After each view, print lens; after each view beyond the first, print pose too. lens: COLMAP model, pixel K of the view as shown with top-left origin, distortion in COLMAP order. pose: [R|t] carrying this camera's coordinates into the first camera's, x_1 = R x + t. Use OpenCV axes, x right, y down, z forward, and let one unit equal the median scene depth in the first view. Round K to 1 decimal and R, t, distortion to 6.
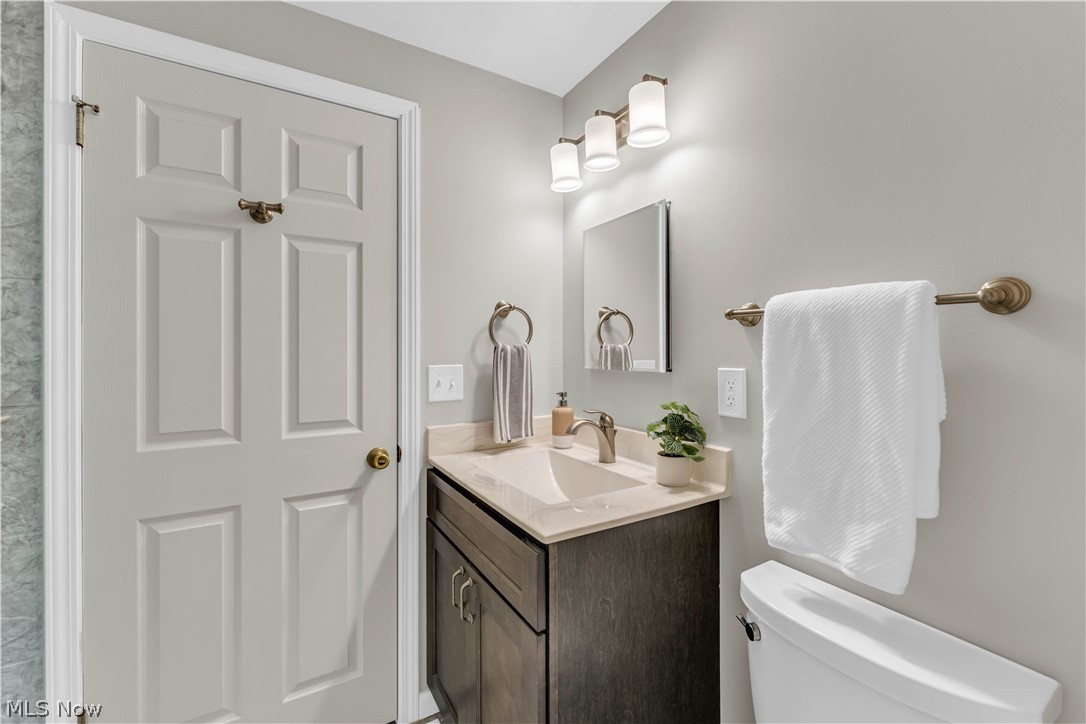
lens RADIAL K [[444.5, 0, 545.6], [0, 444.5, 356.9], [0, 0, 1]] dist [-0.011489, 0.001418]
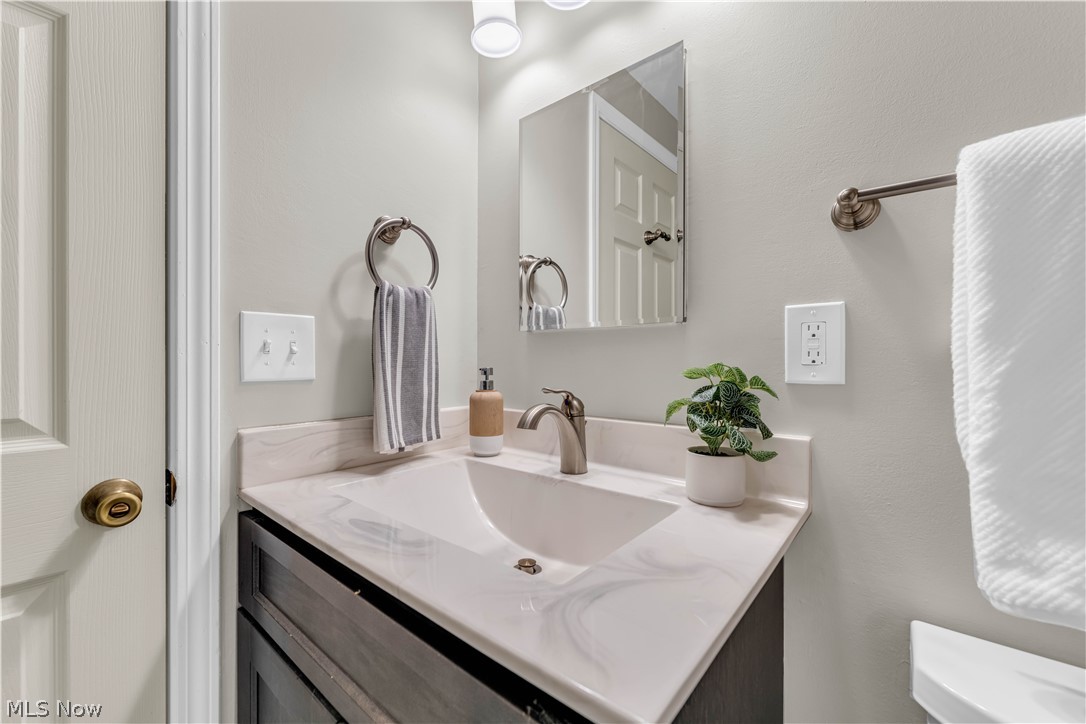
lens RADIAL K [[444.5, 0, 538.7], [0, 444.5, 361.8], [0, 0, 1]] dist [-0.011489, 0.001418]
pose [[0.950952, 0.001088, 0.309336, -0.096072], [0.001104, 0.999976, -0.006912, 0.082540], [-0.309336, 0.006914, 0.950928, 0.407614]]
